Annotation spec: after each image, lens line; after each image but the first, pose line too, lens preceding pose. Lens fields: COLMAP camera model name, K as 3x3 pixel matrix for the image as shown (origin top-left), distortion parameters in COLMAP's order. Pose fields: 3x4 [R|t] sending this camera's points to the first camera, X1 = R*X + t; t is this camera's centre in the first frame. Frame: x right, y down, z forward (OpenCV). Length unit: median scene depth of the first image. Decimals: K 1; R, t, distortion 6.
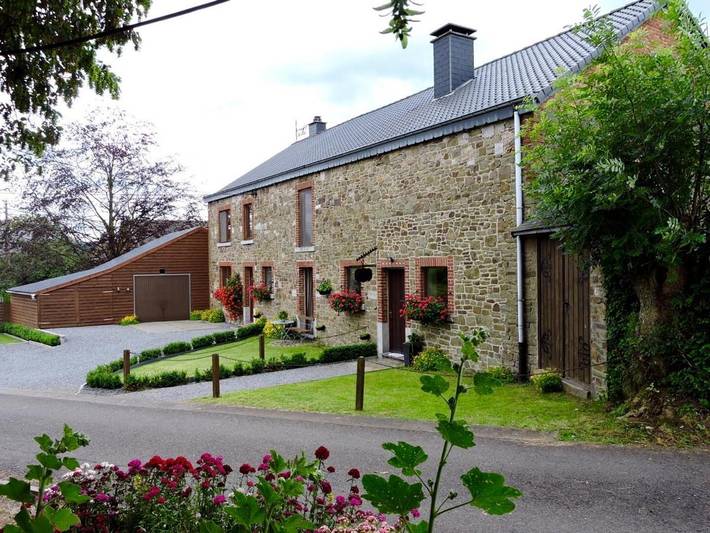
lens RADIAL K [[579.1, 0, 357.0], [0, 579.1, 267.1], [0, 0, 1]] dist [-0.000417, -0.001700]
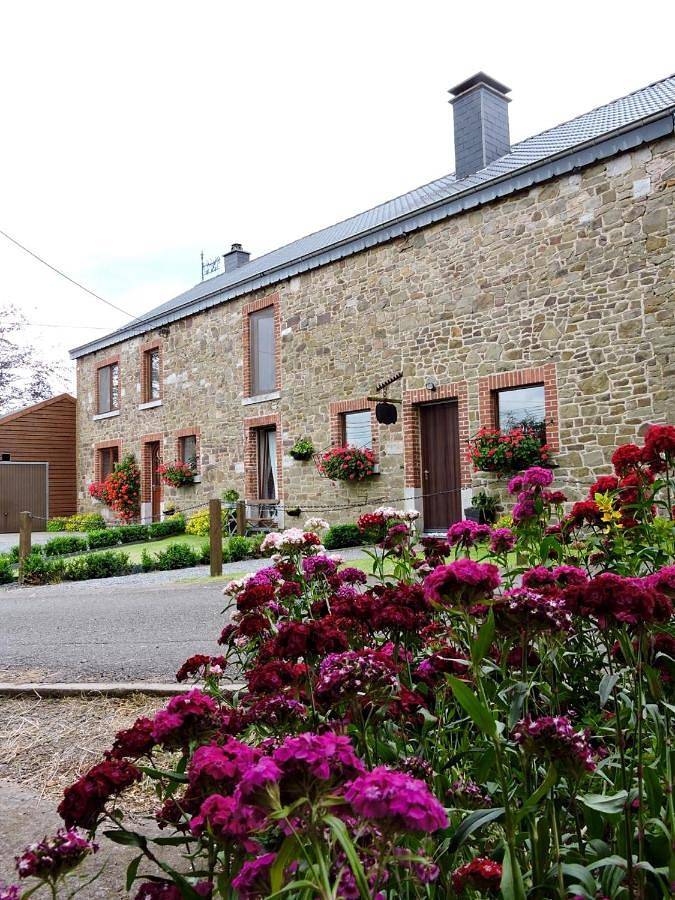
lens RADIAL K [[734.1, 0, 335.2], [0, 734.1, 448.7], [0, 0, 1]] dist [-0.000417, -0.001700]
pose [[0.986247, -0.000884, 0.165278, -0.164595], [0.013593, 0.997032, -0.075780, 0.103879], [-0.164720, 0.076985, 0.983331, 0.180680]]
